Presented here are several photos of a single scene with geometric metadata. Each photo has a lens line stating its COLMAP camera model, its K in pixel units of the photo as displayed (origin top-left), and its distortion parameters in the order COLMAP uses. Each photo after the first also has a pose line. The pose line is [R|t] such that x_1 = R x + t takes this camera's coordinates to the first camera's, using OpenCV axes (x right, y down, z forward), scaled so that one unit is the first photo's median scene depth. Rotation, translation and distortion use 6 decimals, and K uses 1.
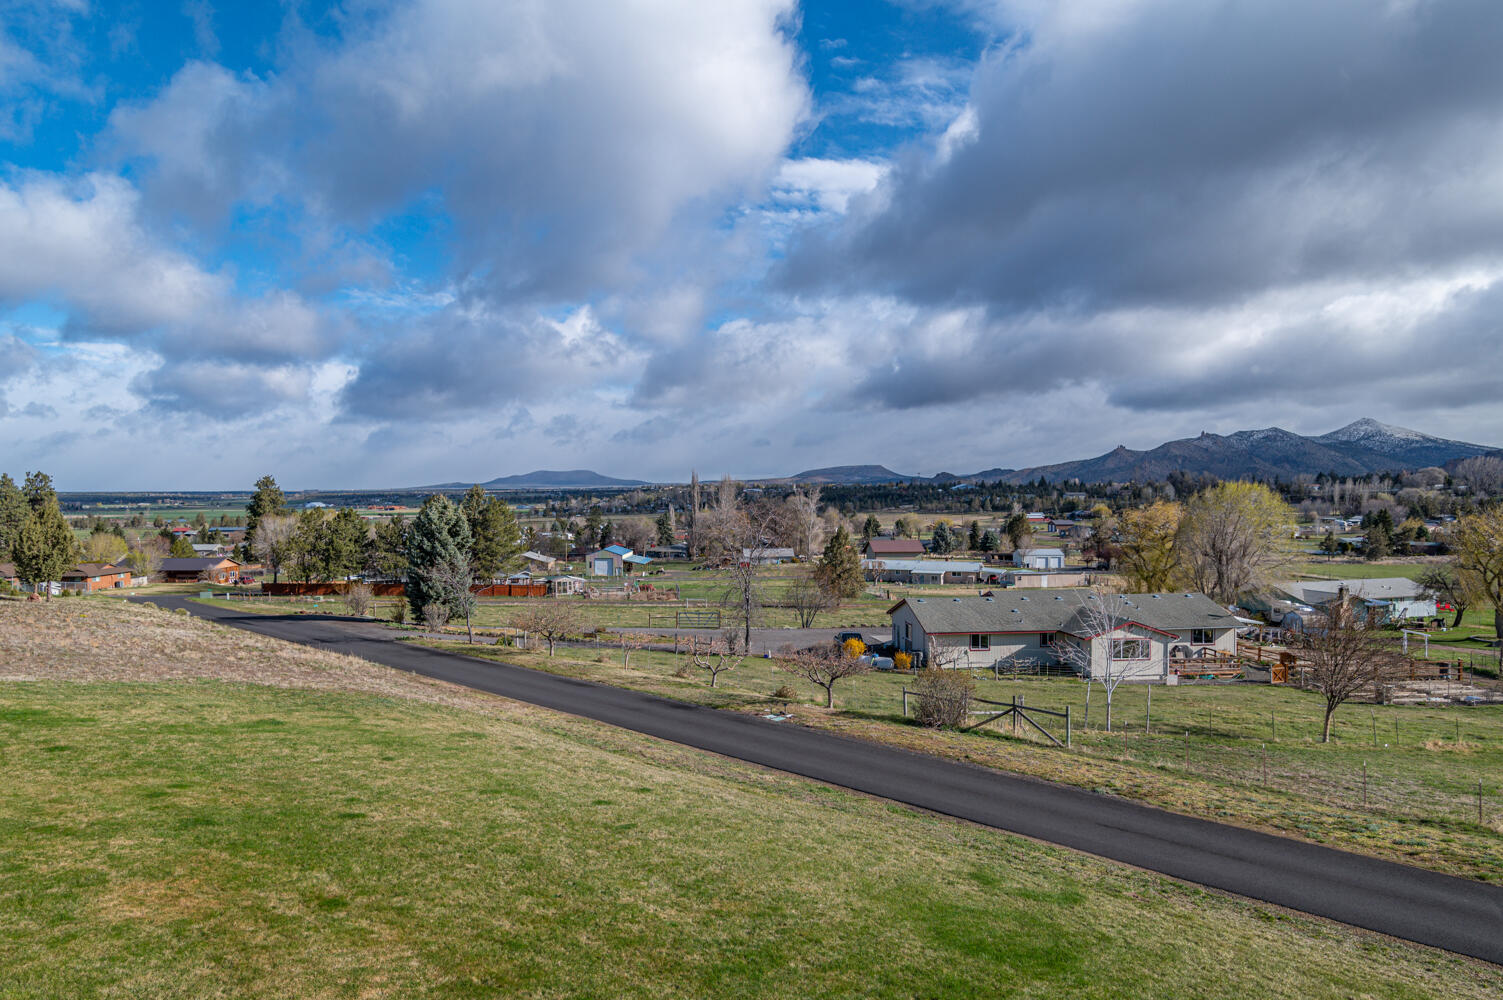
lens RADIAL K [[951.0, 0, 748.9], [0, 951.0, 519.0], [0, 0, 1]] dist [-0.000700, -0.003446]
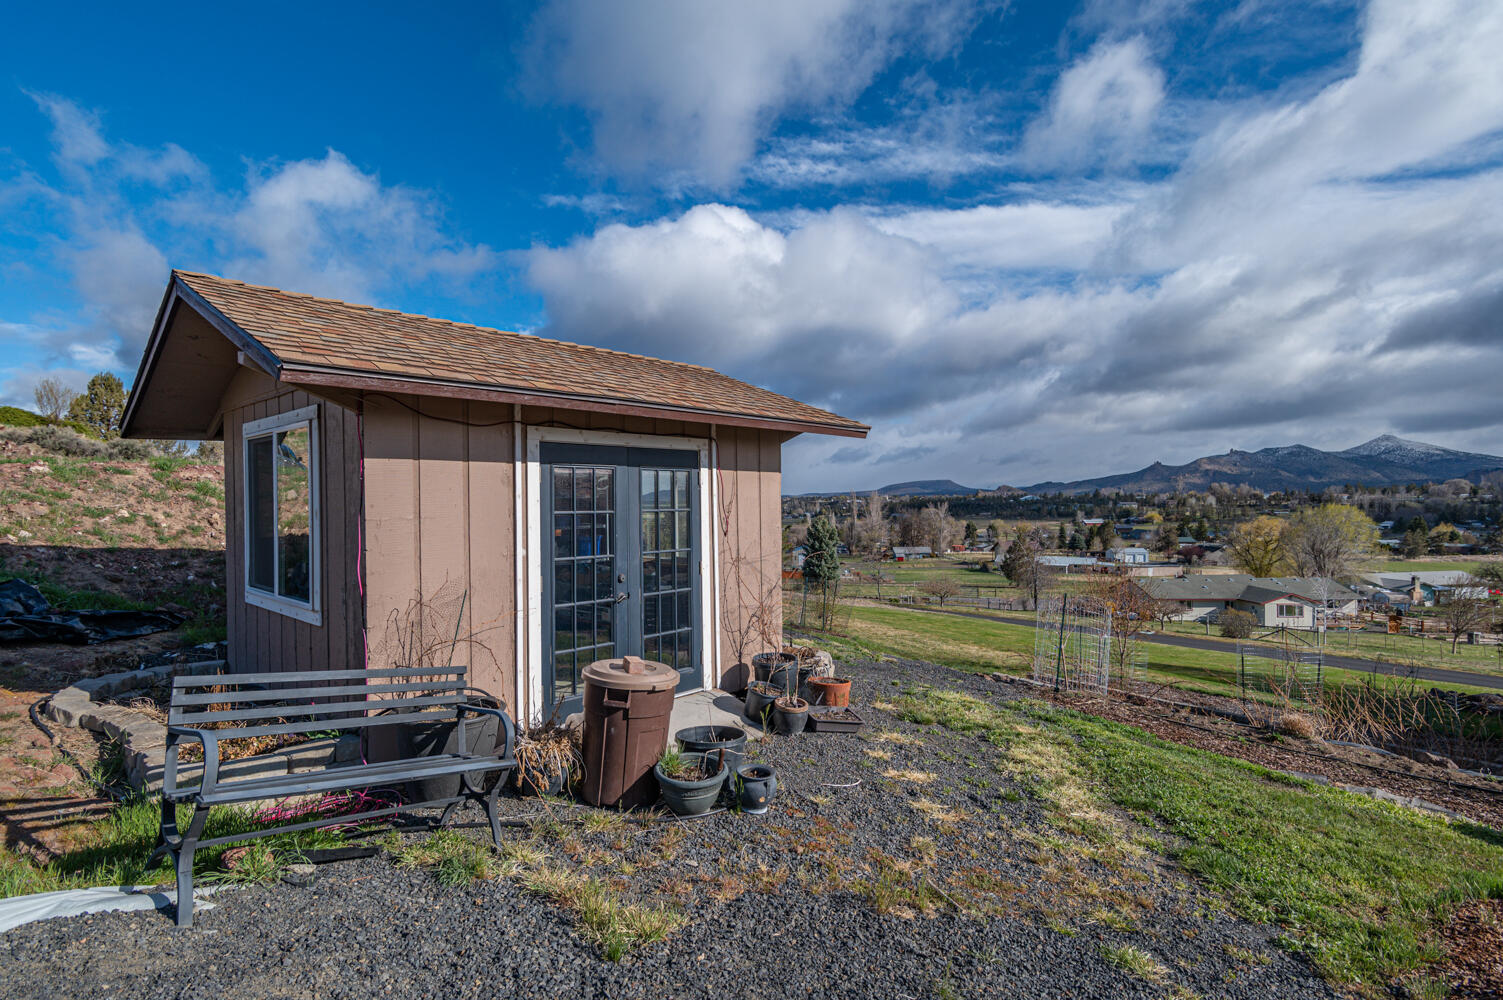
lens RADIAL K [[750.8, 0, 751.5], [0, 750.8, 500.0], [0, 0, 1]] dist [0.020849, 0.000042]
pose [[0.992829, -0.004401, -0.119462, -0.066931], [0.000767, 0.999536, -0.030452, -0.002654], [0.119541, 0.030142, 0.992372, -0.076588]]
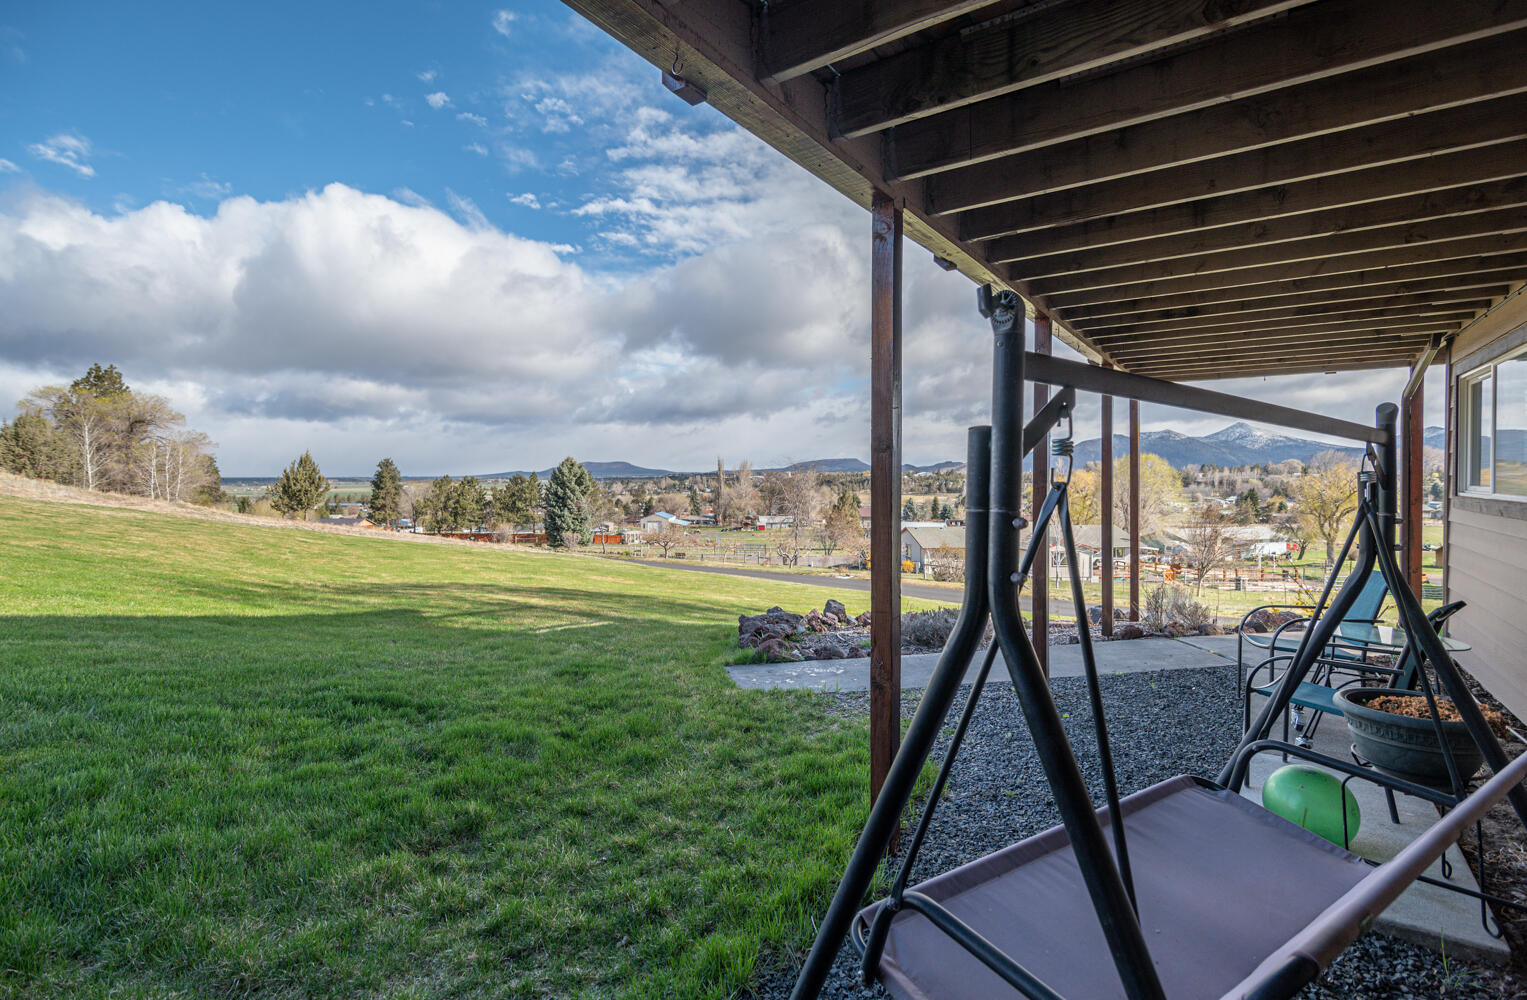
lens RADIAL K [[754.7, 0, 763.5], [0, 754.7, 500.0], [0, 0, 1]] dist [0.014415, 0.000213]
pose [[0.999885, 0.002776, 0.014906, -0.013183], [-0.002757, 0.999995, -0.001306, 0.009277], [-0.014910, 0.001264, 0.999888, -0.024727]]
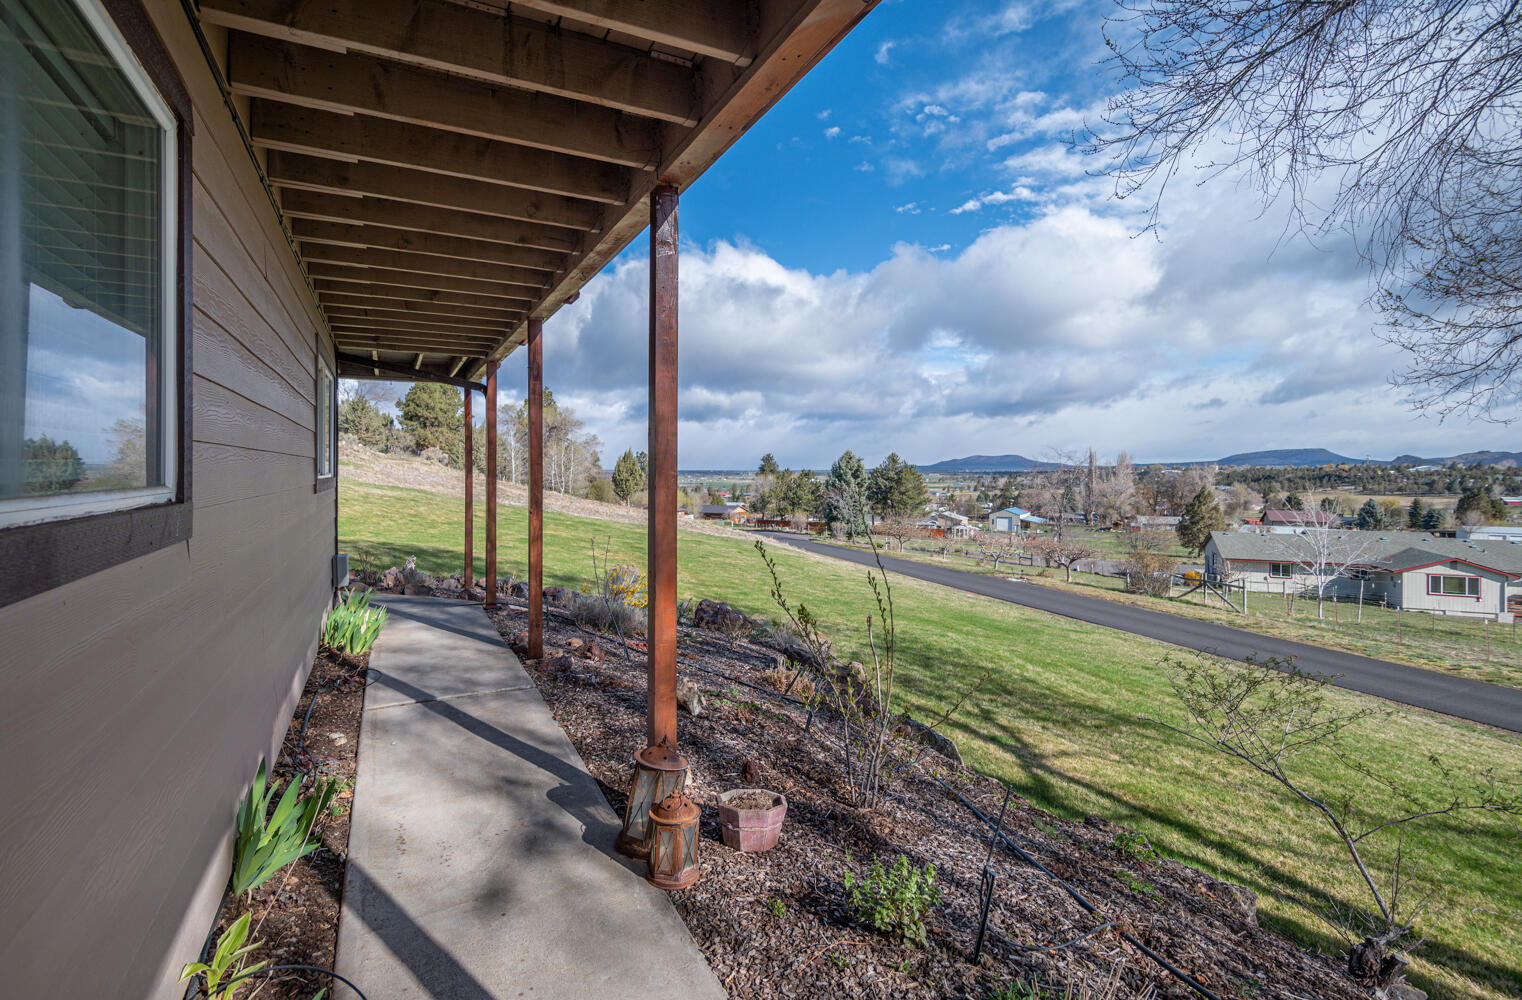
lens RADIAL K [[752.7, 0, 756.0], [0, 752.7, 452.0], [0, 0, 1]] dist [0.038558, 0.000217]
pose [[0.878478, -0.006171, -0.477743, 0.025174], [-0.020435, 0.998516, -0.050475, 0.009104], [0.477346, 0.054104, 0.877048, -0.021092]]
